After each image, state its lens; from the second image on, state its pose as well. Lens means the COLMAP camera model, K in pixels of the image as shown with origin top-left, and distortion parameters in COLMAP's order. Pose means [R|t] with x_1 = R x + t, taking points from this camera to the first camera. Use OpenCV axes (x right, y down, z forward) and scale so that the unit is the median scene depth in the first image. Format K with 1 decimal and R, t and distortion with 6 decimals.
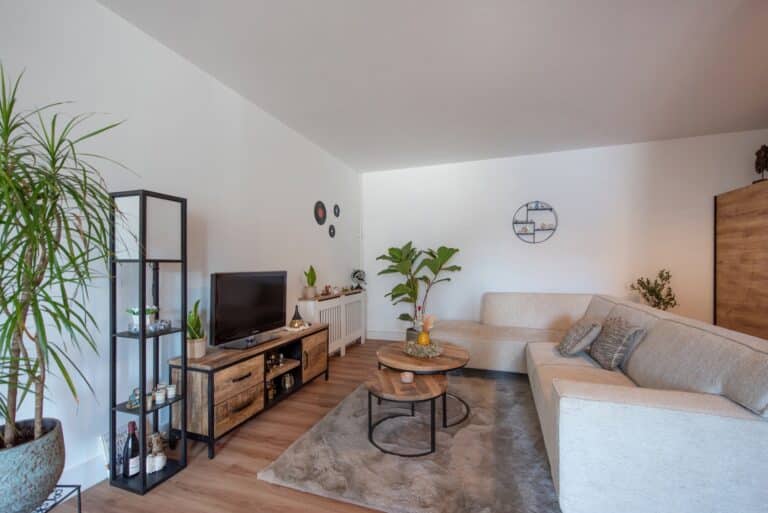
lens RADIAL K [[342.2, 0, 386.1], [0, 342.2, 262.7], [0, 0, 1]] dist [0.009211, -0.000013]
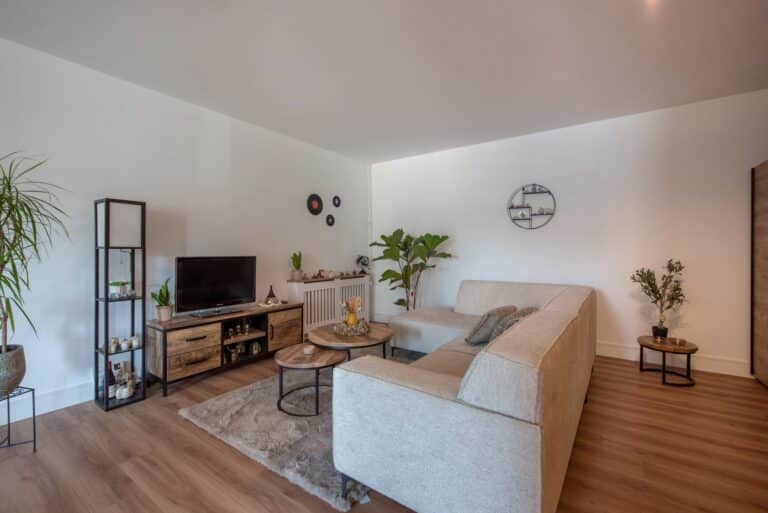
lens RADIAL K [[350.4, 0, 384.6], [0, 350.4, 247.0], [0, 0, 1]] dist [0.008845, 0.000337]
pose [[0.957772, 0.003182, -0.287512, 0.457822], [-0.004278, 0.999986, -0.003186, -0.004817], [0.287498, 0.004282, 0.957772, -0.039953]]
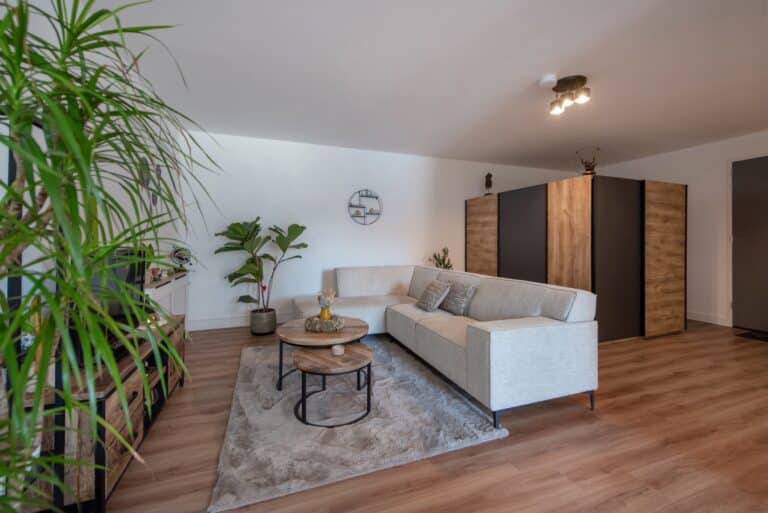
lens RADIAL K [[333.6, 0, 399.0], [0, 333.6, 239.4], [0, 0, 1]] dist [0.000688, -0.000050]
pose [[0.745857, 0.015140, 0.665934, -0.342787], [-0.010476, 0.999885, -0.011000, 0.006828], [-0.666024, 0.001229, 0.745929, 0.091370]]
